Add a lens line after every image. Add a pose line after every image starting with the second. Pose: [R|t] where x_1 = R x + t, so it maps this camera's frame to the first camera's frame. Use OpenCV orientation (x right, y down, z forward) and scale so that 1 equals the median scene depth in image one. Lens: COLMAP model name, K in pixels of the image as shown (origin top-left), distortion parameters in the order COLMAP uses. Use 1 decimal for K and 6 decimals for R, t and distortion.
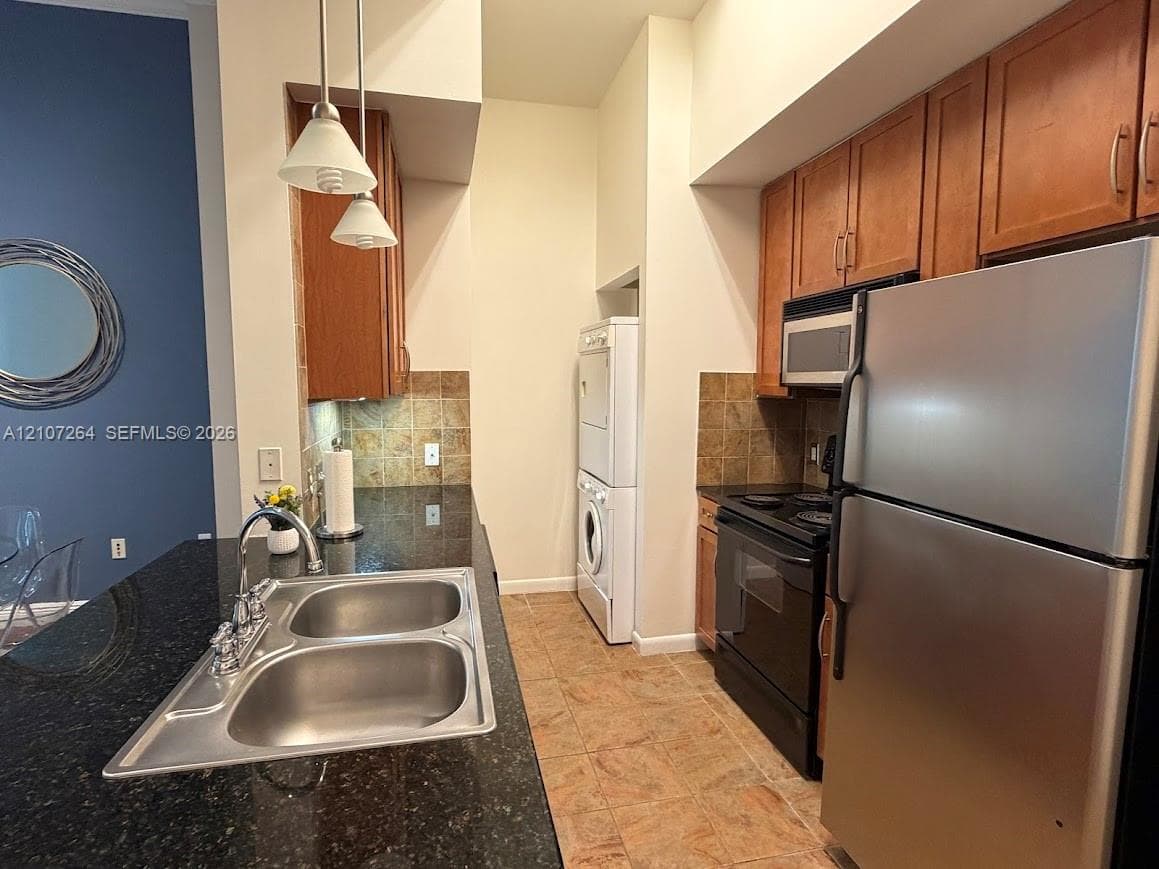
lens RADIAL K [[591.9, 0, 572.1], [0, 591.9, 435.1], [0, 0, 1]] dist [-0.000936, 0.000681]
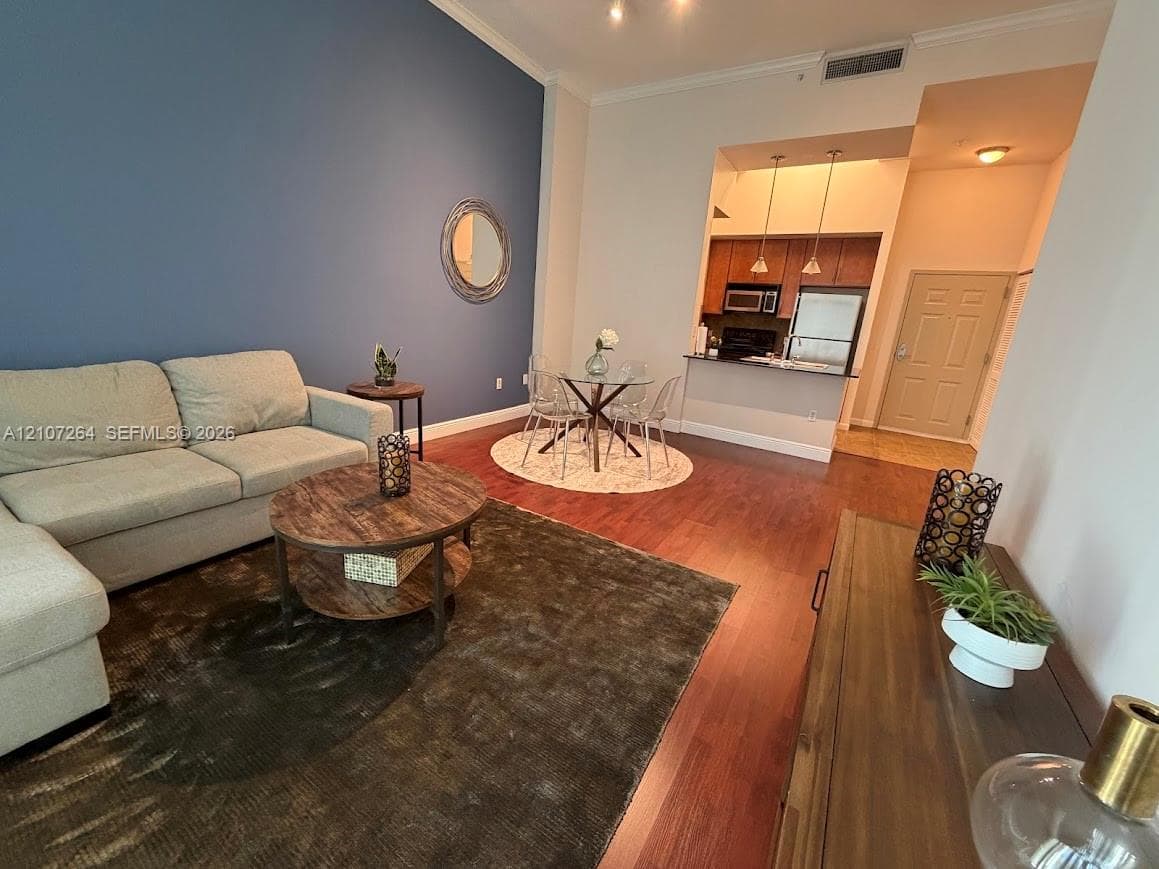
lens RADIAL K [[463.2, 0, 575.0], [0, 463.2, 431.5], [0, 0, 1]] dist [0.000742, 0.000185]
pose [[0.700117, -0.138936, 0.700380, -1.831959], [-0.000264, 0.980836, 0.194835, 0.062675], [-0.714028, -0.136592, 0.686664, -0.206250]]
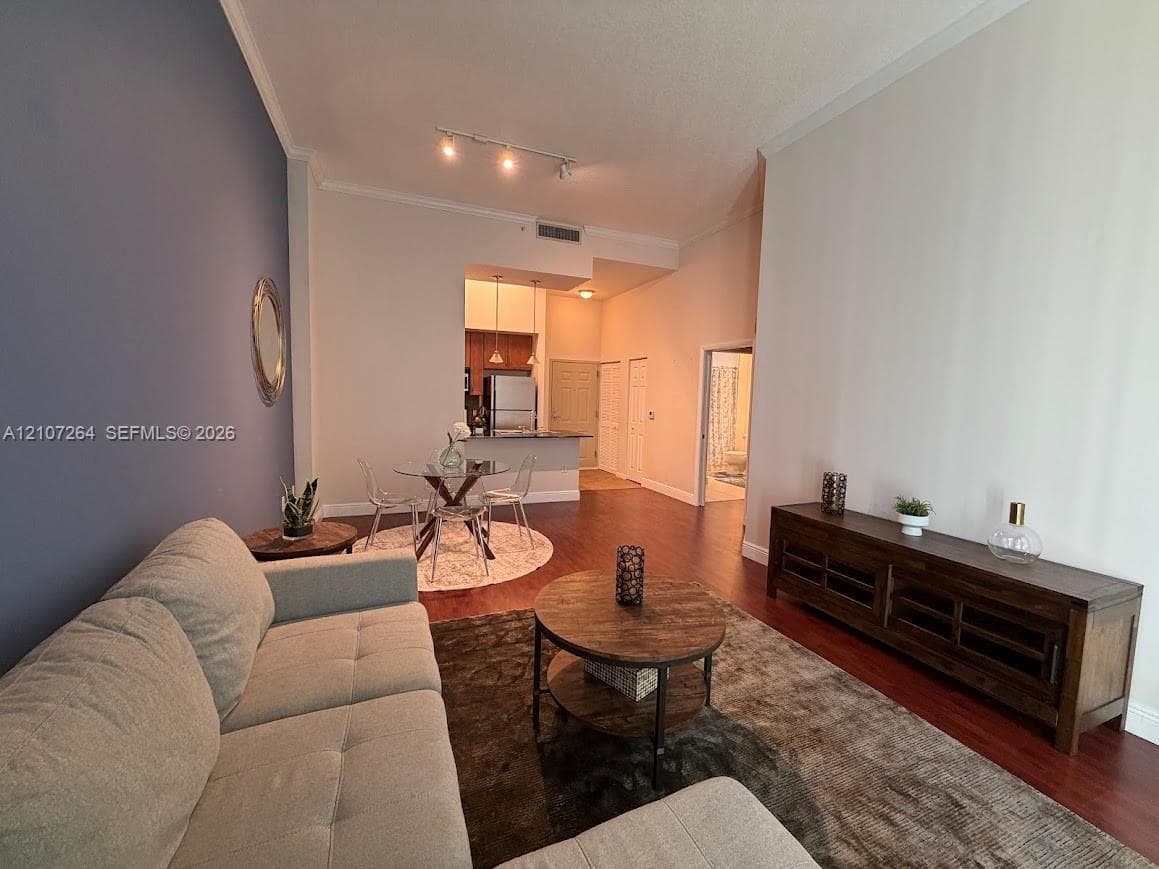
lens RADIAL K [[463.2, 0, 575.0], [0, 463.2, 431.5], [0, 0, 1]] dist [0.000742, 0.000185]
pose [[-0.173101, -0.085730, 0.981166, -2.185587], [0.064891, 0.993047, 0.098216, -0.045514], [-0.982764, 0.080670, -0.166335, 0.525708]]
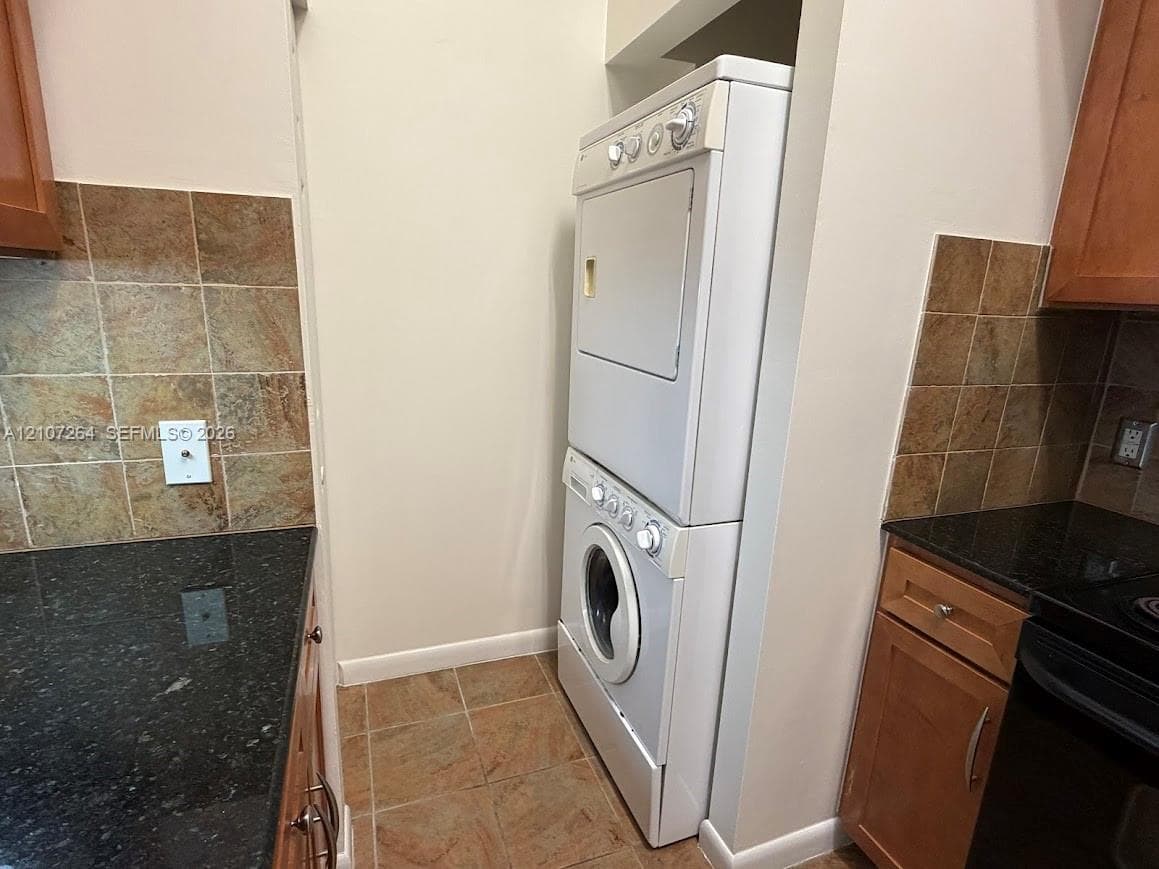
lens RADIAL K [[591.9, 0, 572.1], [0, 591.9, 435.1], [0, 0, 1]] dist [-0.000936, 0.000681]
pose [[0.989748, -0.000570, 0.142822, -0.066458], [-0.021454, 0.988053, 0.152615, -0.032868], [-0.141203, -0.154115, 0.977911, 0.637462]]
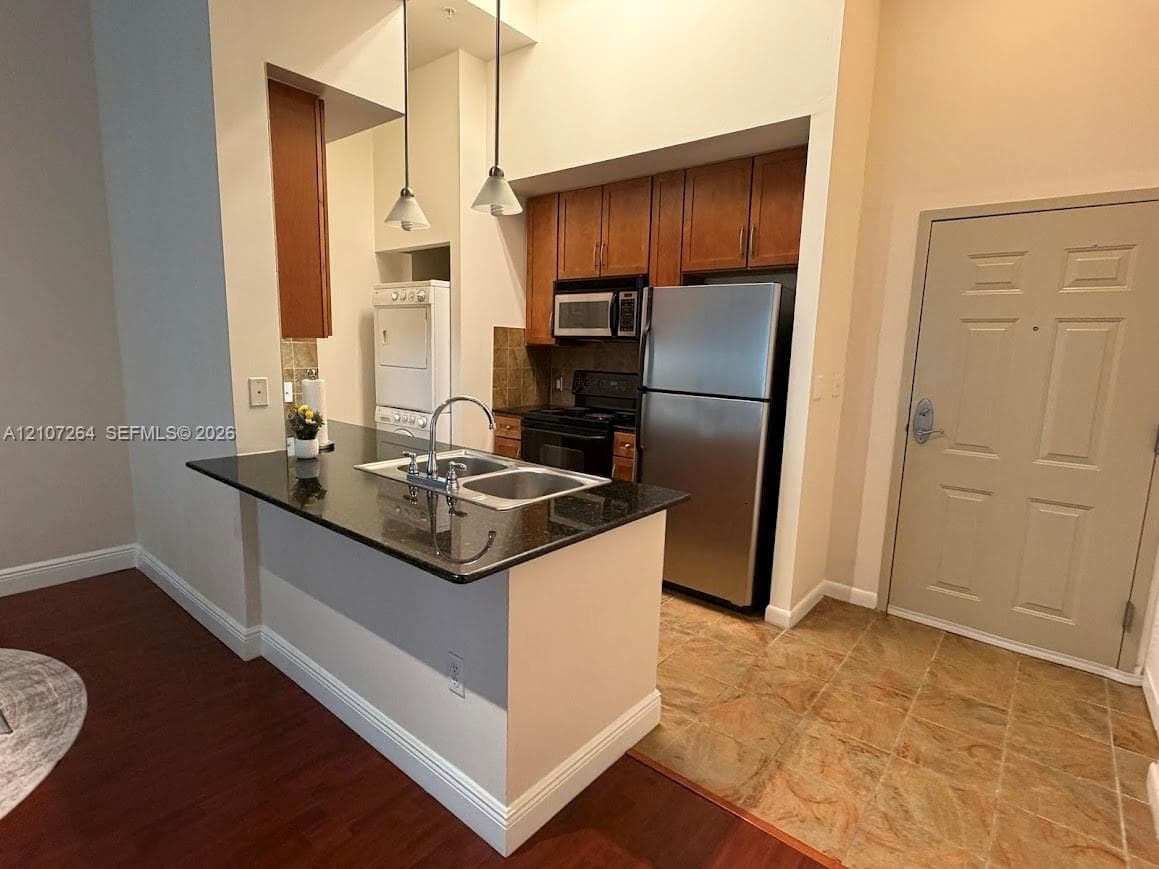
lens RADIAL K [[591.9, 0, 572.1], [0, 591.9, 435.1], [0, 0, 1]] dist [-0.000936, 0.000681]
pose [[0.786189, -0.076901, 0.613183, -0.499137], [0.033919, 0.996101, 0.081435, 0.040143], [-0.617055, -0.043225, 0.785732, -0.205831]]
